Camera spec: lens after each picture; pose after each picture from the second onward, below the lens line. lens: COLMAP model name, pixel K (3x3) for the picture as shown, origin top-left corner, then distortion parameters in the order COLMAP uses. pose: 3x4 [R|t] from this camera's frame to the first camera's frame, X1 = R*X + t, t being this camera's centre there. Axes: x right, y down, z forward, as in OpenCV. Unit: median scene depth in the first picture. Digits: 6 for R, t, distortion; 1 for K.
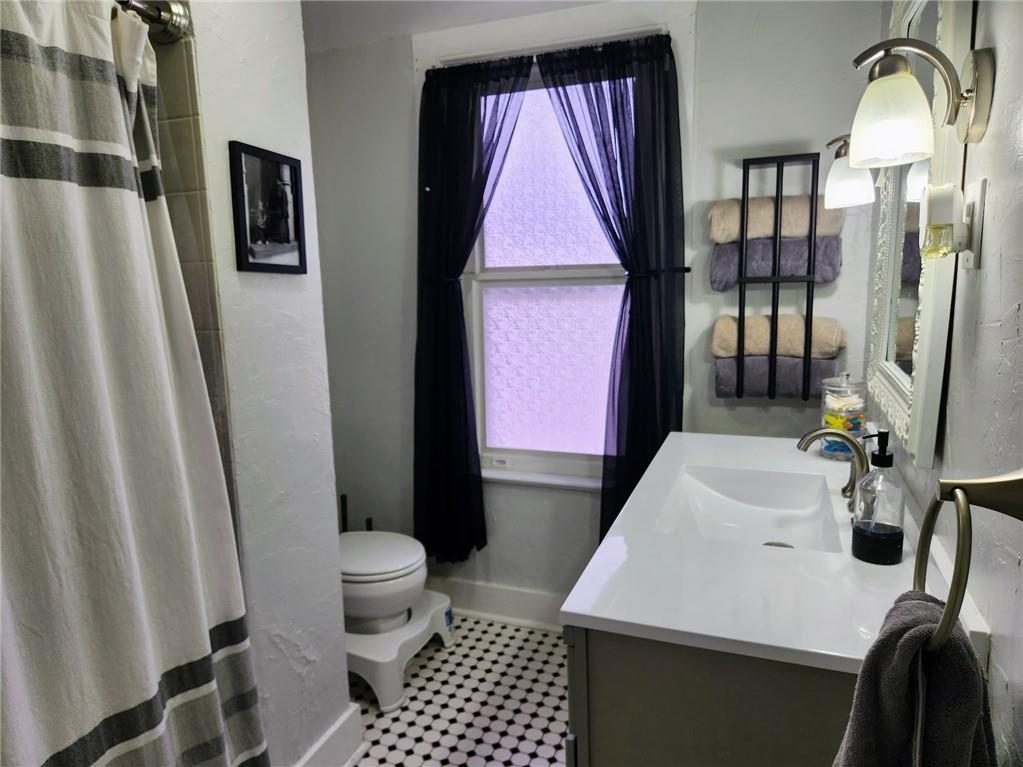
lens RADIAL K [[684.7, 0, 508.6], [0, 684.7, 376.7], [0, 0, 1]] dist [0.043363, -0.043729]
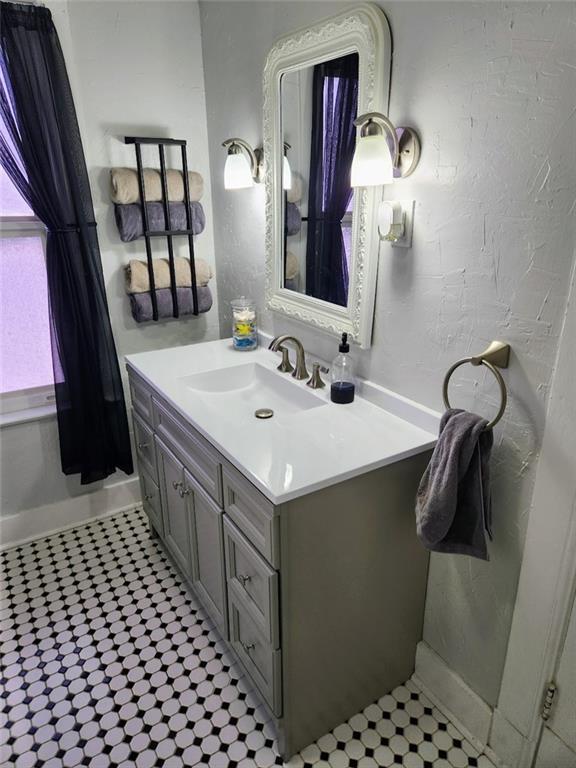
lens RADIAL K [[514.0, 0, 284.2], [0, 514.0, 386.4], [0, 0, 1]] dist [0.043363, -0.043729]
pose [[0.633030, -0.250398, 0.732512, -0.310736], [0.102061, 0.964978, 0.241662, -0.069098], [-0.767370, -0.078219, 0.636416, 0.122500]]
